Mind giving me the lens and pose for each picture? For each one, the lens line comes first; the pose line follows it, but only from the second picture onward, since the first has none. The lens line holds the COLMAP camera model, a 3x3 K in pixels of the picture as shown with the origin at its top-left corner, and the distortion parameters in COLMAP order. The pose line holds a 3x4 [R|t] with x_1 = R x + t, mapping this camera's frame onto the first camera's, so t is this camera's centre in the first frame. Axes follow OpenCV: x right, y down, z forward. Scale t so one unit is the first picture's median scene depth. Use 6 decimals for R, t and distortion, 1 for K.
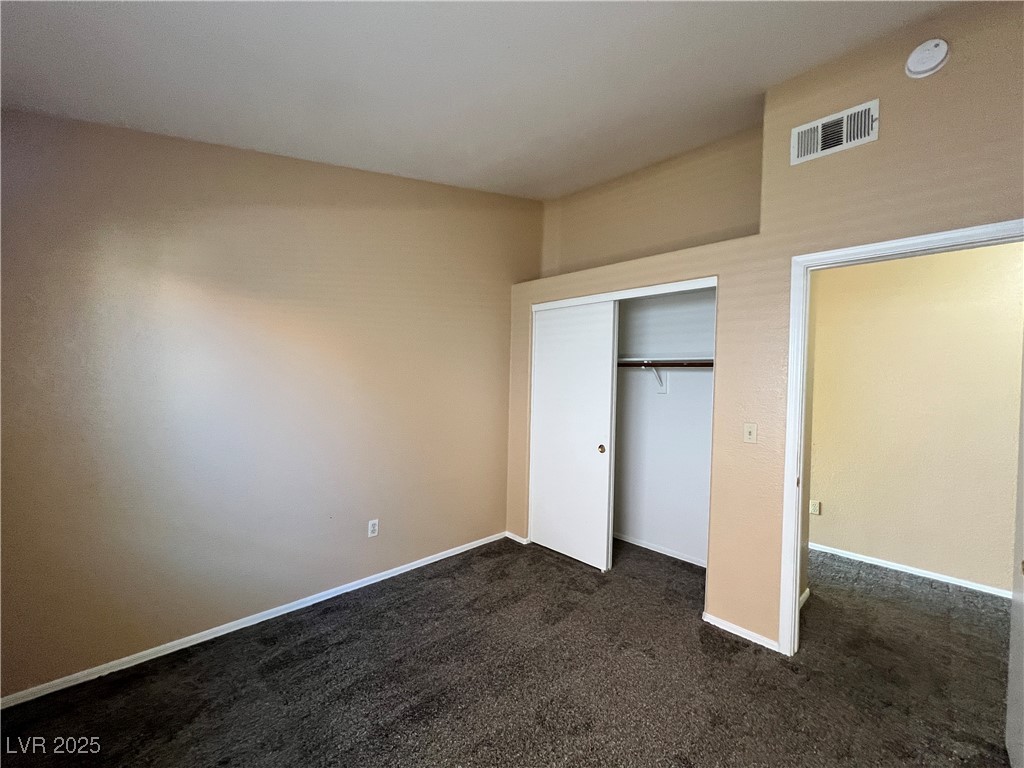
lens RADIAL K [[410.0, 0, 510.9], [0, 410.0, 385.7], [0, 0, 1]] dist [-0.001405, 0.000386]
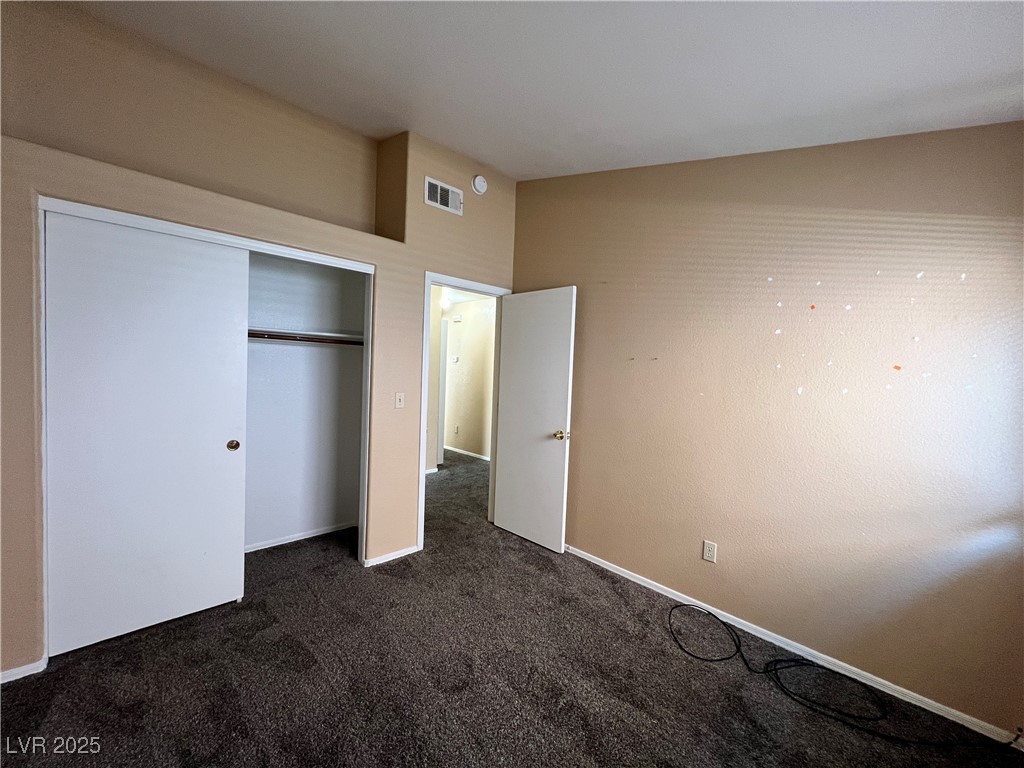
lens RADIAL K [[410.0, 0, 510.9], [0, 410.0, 385.7], [0, 0, 1]] dist [-0.001405, 0.000386]
pose [[0.008866, -0.069329, 0.997554, -0.685406], [-0.025526, 0.997253, 0.069535, -0.027350], [-0.999635, -0.026080, 0.007071, 0.648053]]
